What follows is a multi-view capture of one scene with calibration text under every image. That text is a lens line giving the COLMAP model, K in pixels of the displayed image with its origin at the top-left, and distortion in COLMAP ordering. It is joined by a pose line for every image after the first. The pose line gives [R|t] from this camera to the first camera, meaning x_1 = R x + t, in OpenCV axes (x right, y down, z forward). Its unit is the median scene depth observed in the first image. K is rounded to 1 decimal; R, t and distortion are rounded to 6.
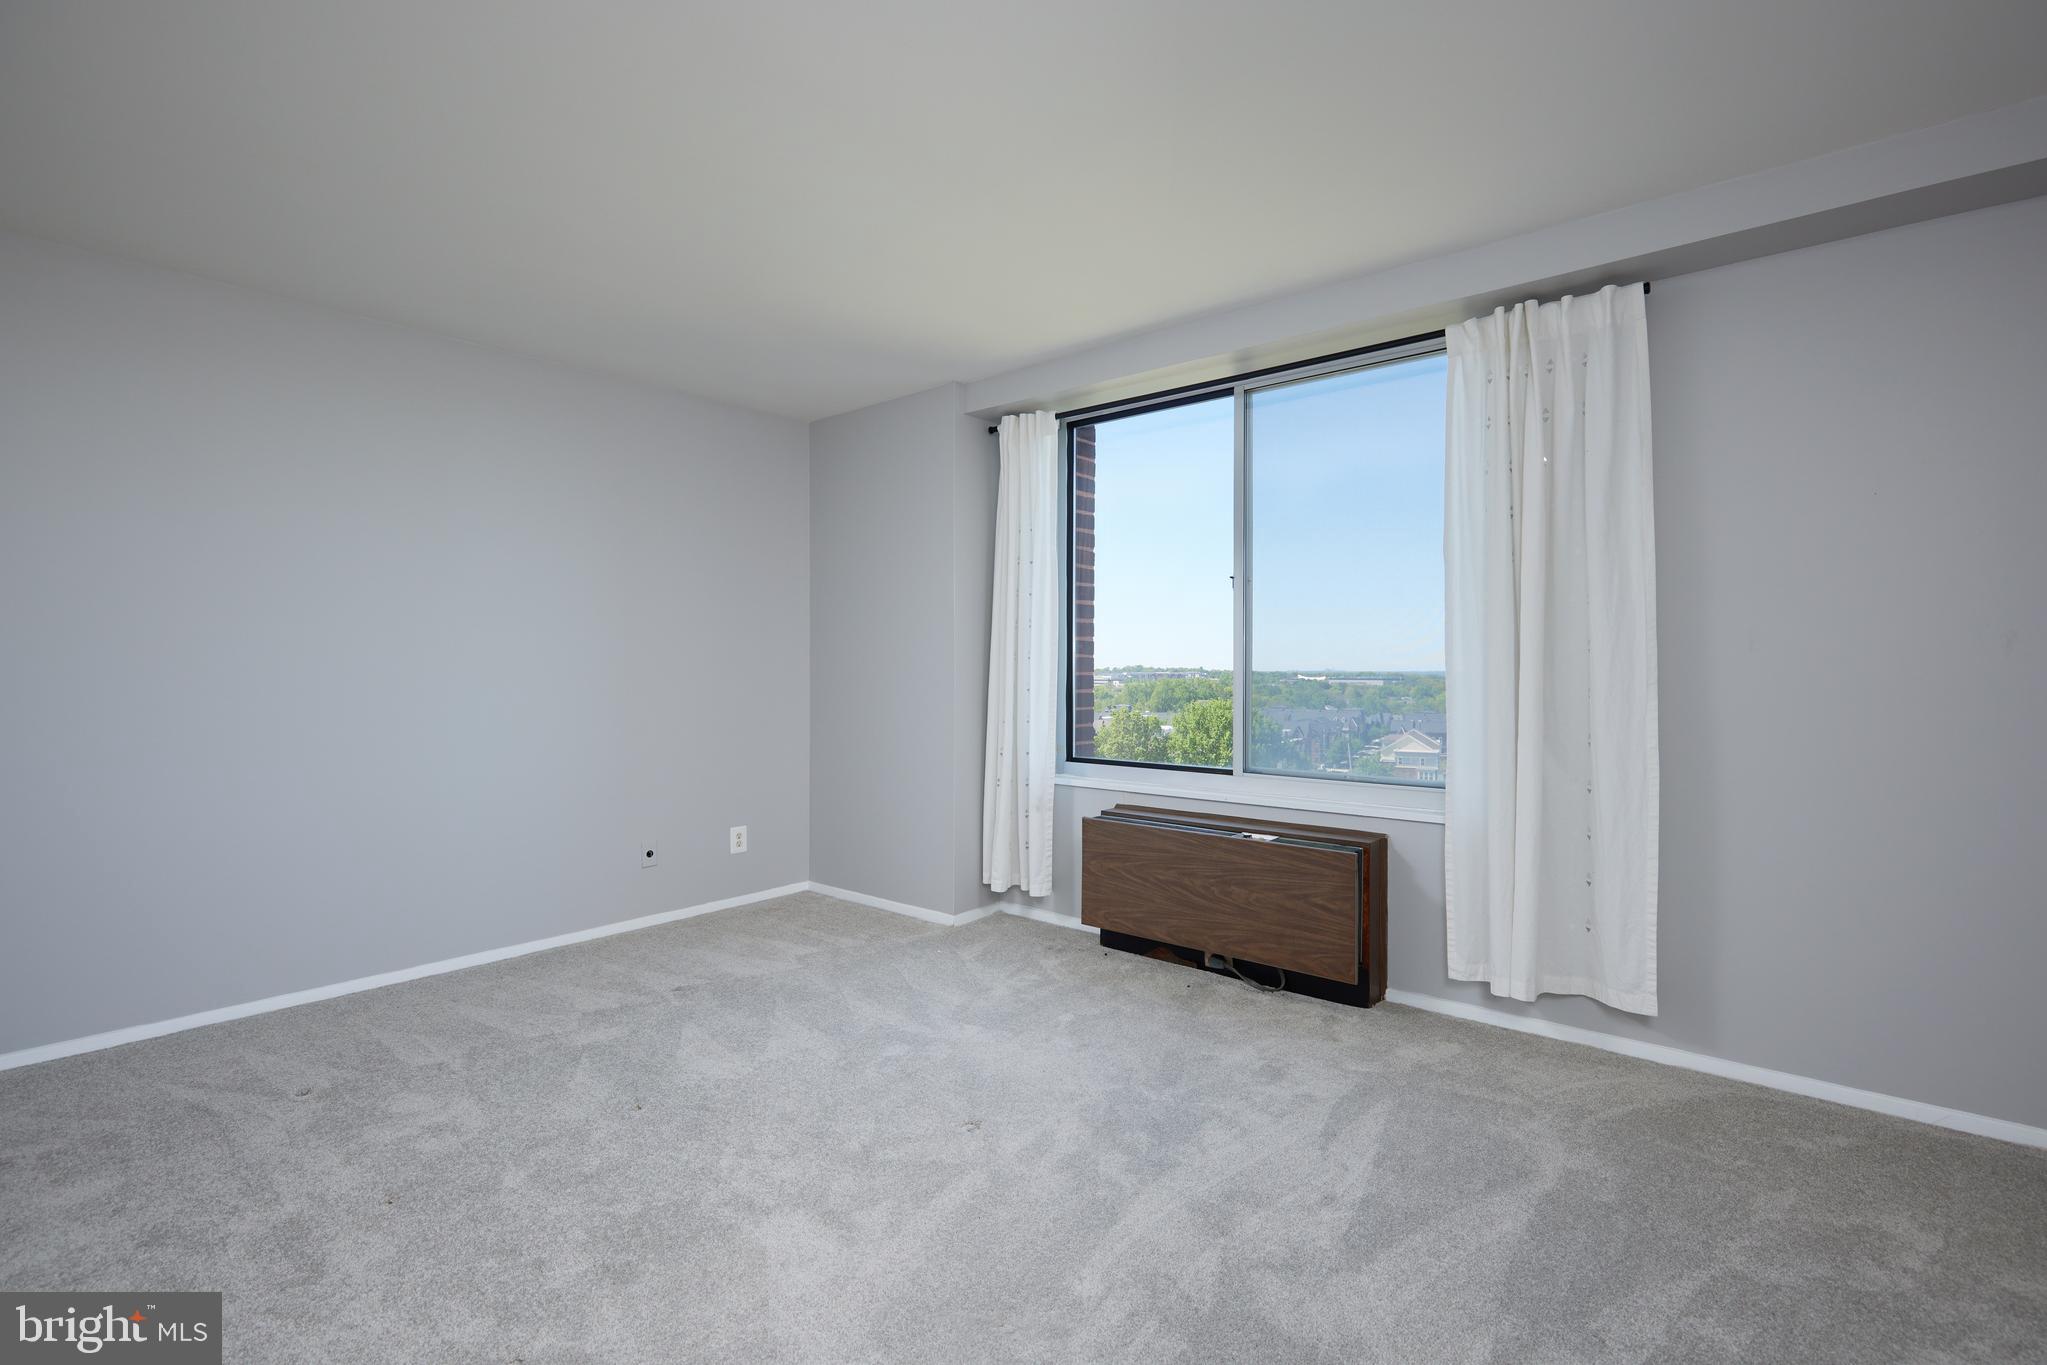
lens RADIAL K [[934.5, 0, 1028.9], [0, 934.5, 676.6], [0, 0, 1]] dist [0.001631, 0.000750]
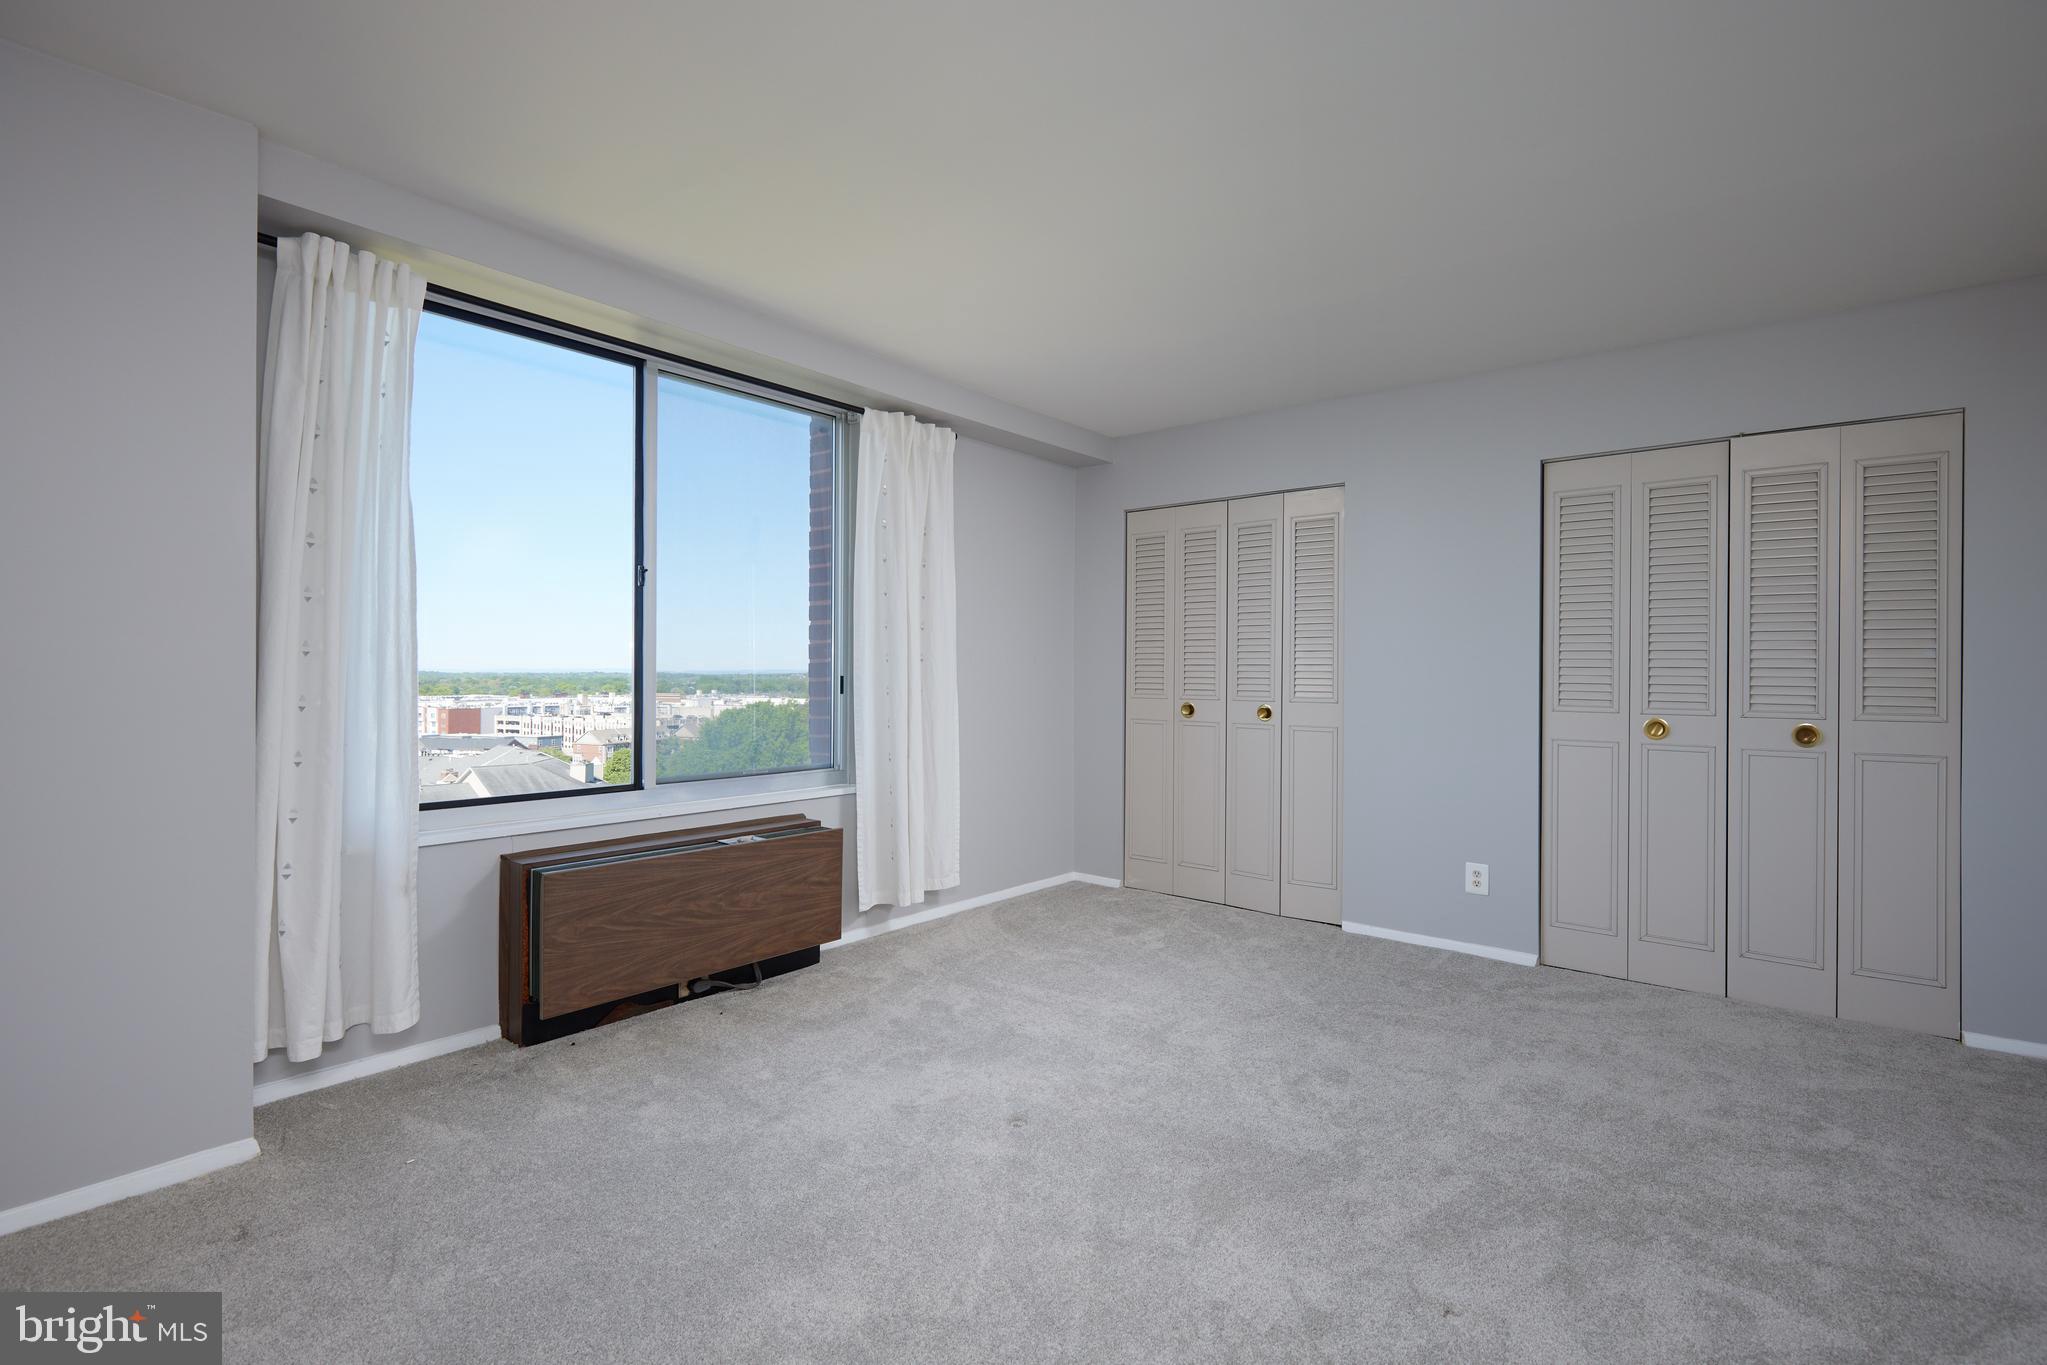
lens RADIAL K [[934.5, 0, 1041.3], [0, 934.5, 673.7], [0, 0, 1]] dist [0.001631, 0.000750]
pose [[-0.016879, -0.002569, 0.999854, -0.630482], [0.000650, 0.999996, 0.002581, -0.007014], [-0.999857, 0.000693, -0.016877, 0.576471]]
